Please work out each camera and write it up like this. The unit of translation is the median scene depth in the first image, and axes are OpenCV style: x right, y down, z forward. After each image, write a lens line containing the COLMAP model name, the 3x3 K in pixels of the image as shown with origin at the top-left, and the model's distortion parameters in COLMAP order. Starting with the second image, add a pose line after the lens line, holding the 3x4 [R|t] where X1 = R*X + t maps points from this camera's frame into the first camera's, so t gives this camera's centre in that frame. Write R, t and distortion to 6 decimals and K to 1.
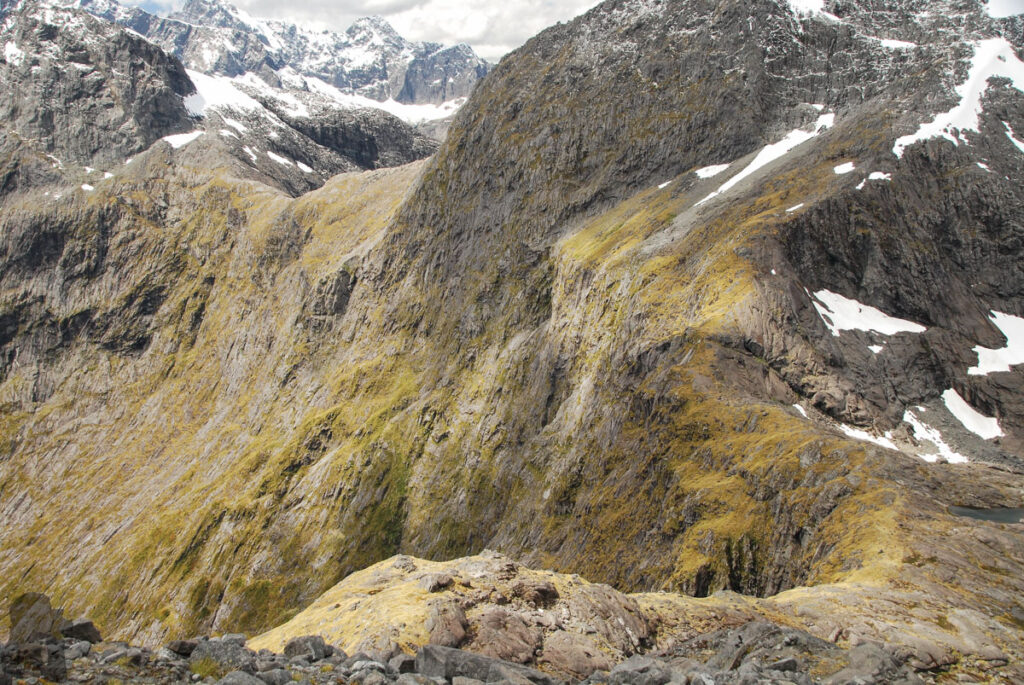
lens RADIAL K [[1218.3, 0, 511.4], [0, 1218.3, 343.7], [0, 0, 1]] dist [0.238502, 0.000000]
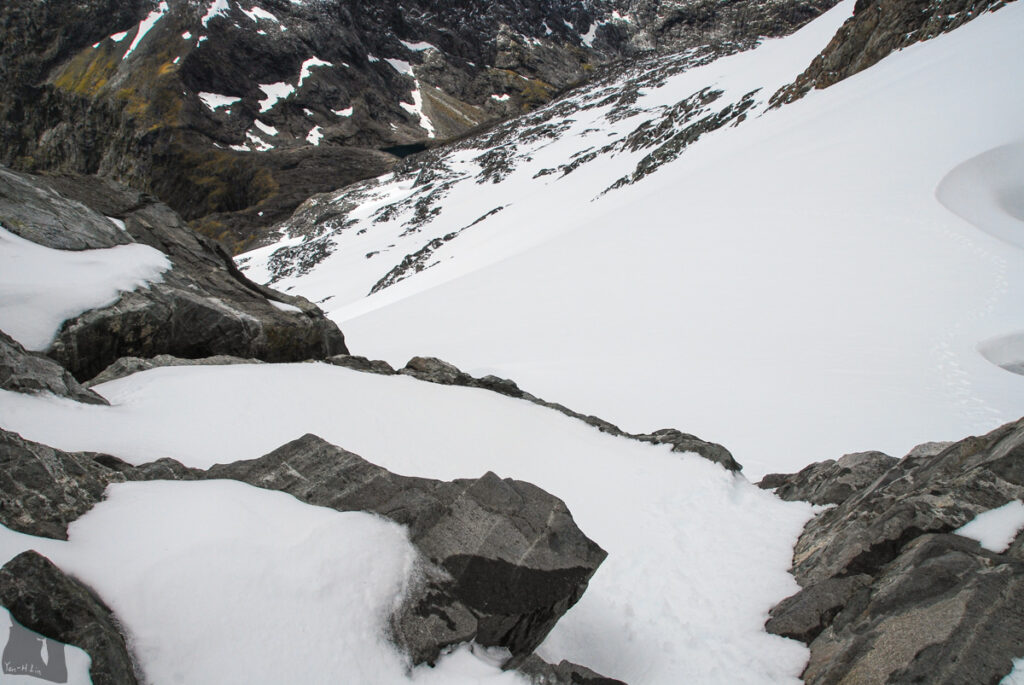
lens RADIAL K [[829.3, 0, 515.8], [0, 829.3, 354.2], [0, 0, 1]] dist [-0.137840, 0.168415]
pose [[0.749914, -0.401771, 0.525556, -0.322816], [0.168449, 0.884234, 0.435609, -0.166068], [-0.639730, -0.238139, 0.730777, -0.697577]]
